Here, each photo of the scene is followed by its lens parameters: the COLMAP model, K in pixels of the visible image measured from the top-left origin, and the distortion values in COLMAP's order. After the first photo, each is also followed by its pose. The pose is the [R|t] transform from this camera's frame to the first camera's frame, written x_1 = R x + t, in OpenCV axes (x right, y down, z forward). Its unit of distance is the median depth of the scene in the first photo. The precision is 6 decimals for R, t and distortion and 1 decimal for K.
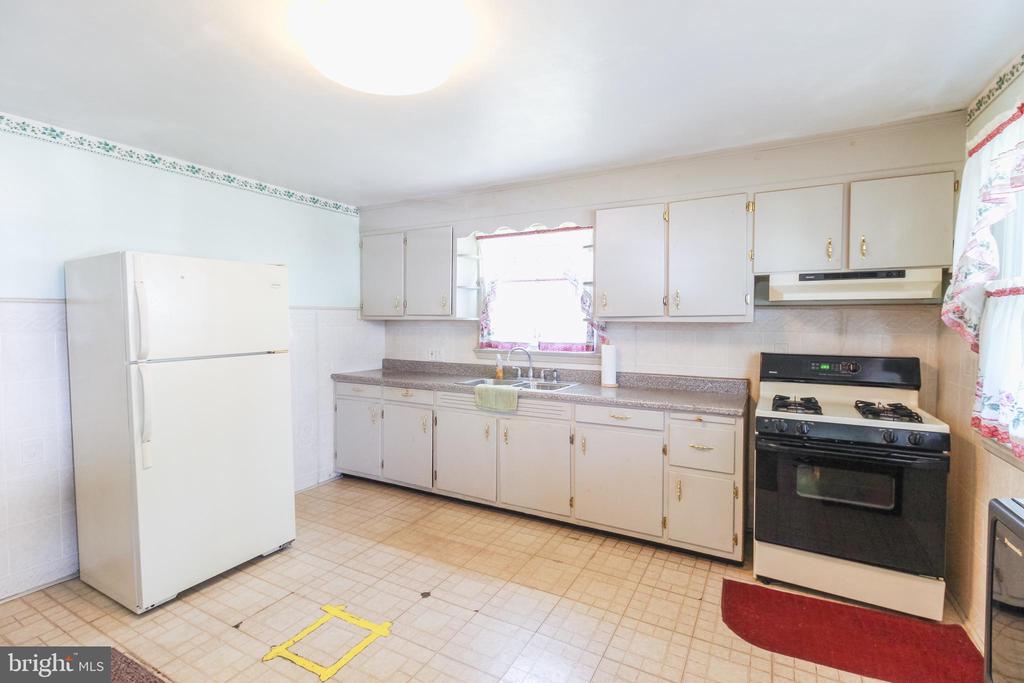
lens RADIAL K [[473.6, 0, 514.9], [0, 473.6, 337.6], [0, 0, 1]] dist [0.024910, -0.015930]
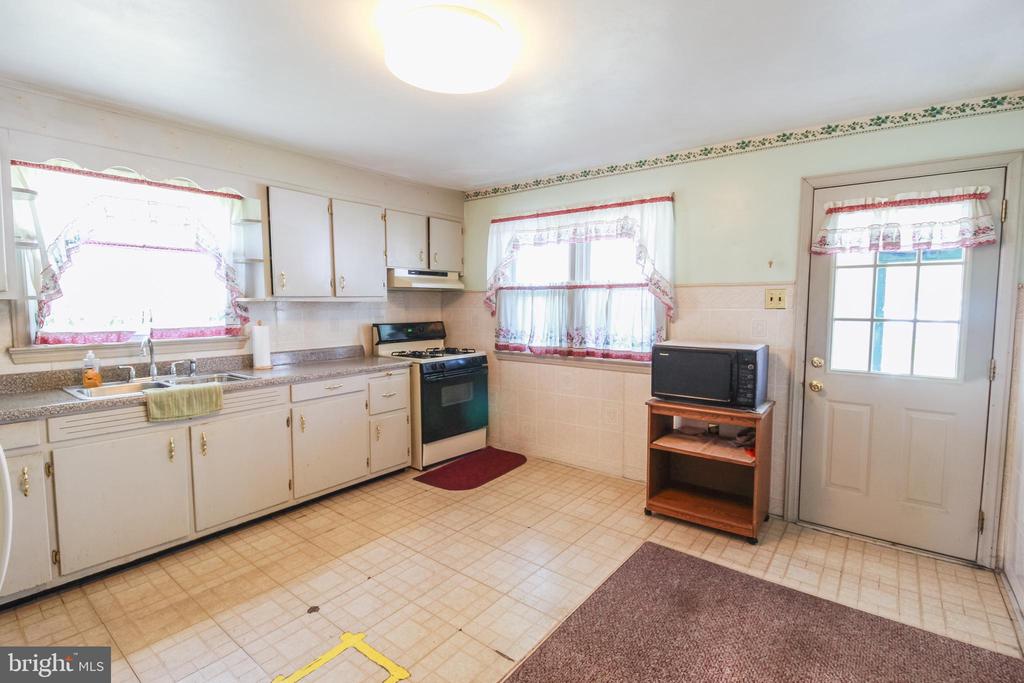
lens RADIAL K [[473.6, 0, 514.9], [0, 473.6, 337.6], [0, 0, 1]] dist [0.024910, -0.015930]
pose [[0.169841, -0.077405, 0.982427, -0.818212], [0.037343, 0.996700, 0.072074, -0.013718], [-0.984764, 0.024445, 0.172171, 0.395986]]
